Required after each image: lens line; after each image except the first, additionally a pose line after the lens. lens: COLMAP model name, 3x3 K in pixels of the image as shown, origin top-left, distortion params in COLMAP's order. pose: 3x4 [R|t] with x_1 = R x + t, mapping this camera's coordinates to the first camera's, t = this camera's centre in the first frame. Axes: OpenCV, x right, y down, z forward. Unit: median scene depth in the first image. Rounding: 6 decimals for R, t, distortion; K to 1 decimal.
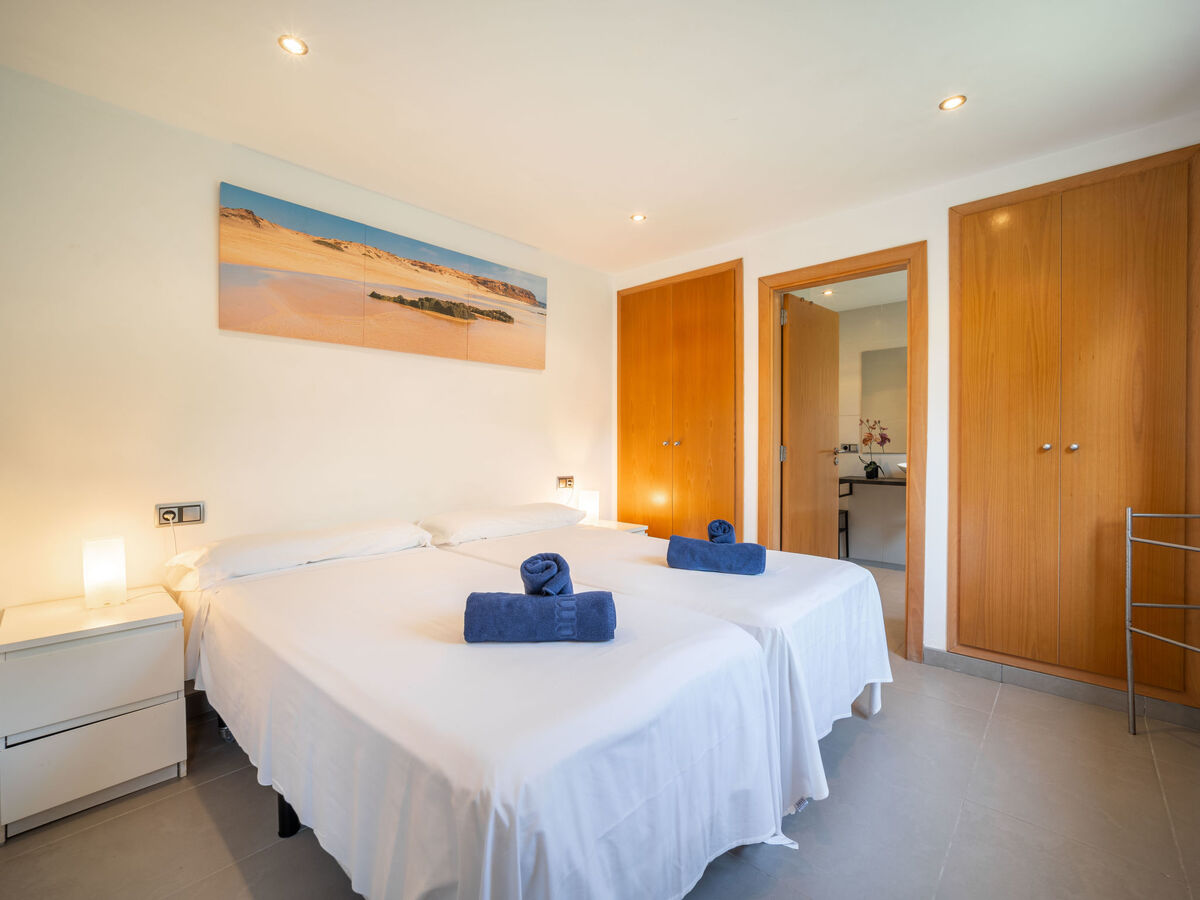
lens RADIAL K [[514.5, 0, 602.8], [0, 514.5, 444.8], [0, 0, 1]] dist [-0.000955, 0.000108]
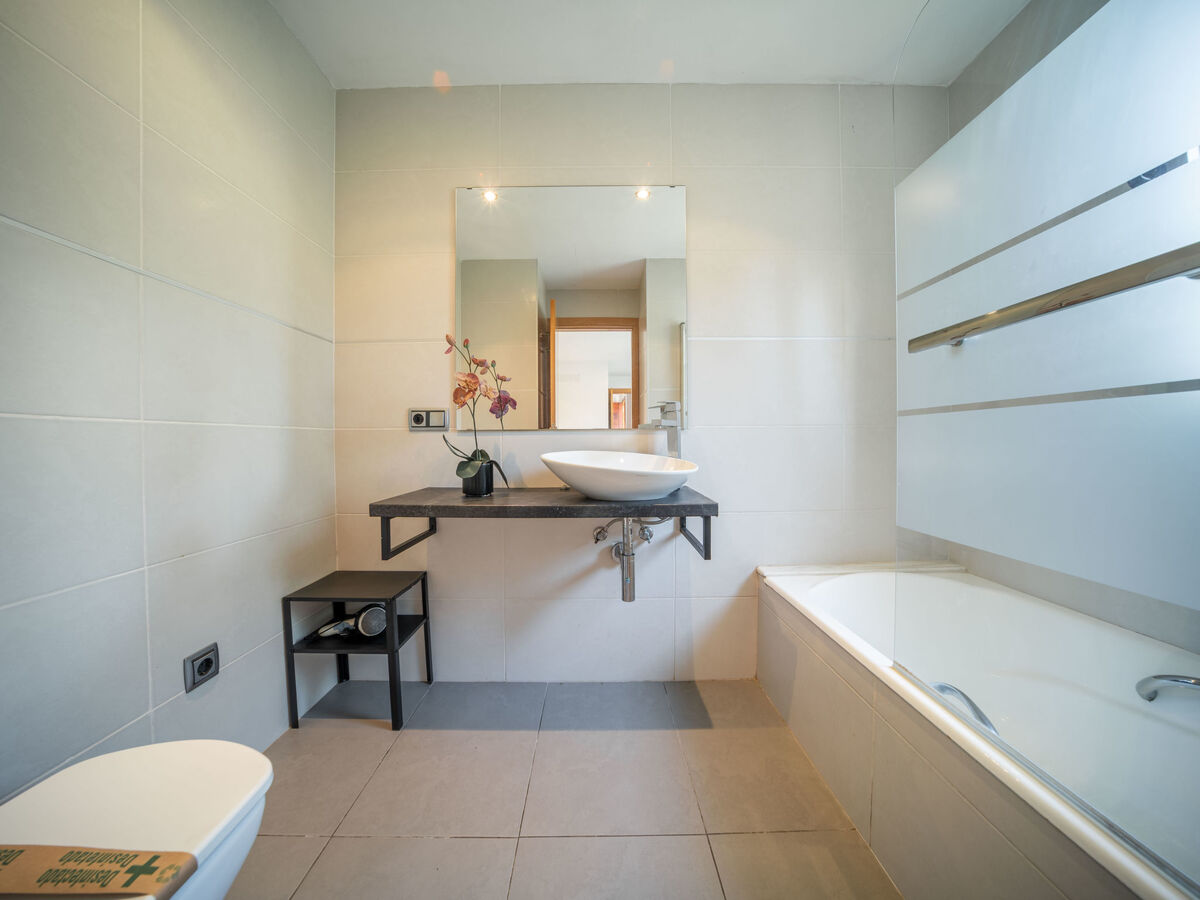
lens RADIAL K [[514.5, 0, 603.8], [0, 514.5, 446.3], [0, 0, 1]] dist [-0.000955, 0.000108]
pose [[0.759746, -0.009419, 0.650152, 0.341503], [0.008428, 0.999954, 0.004638, 0.027906], [-0.650166, 0.001956, 0.759790, 0.640458]]
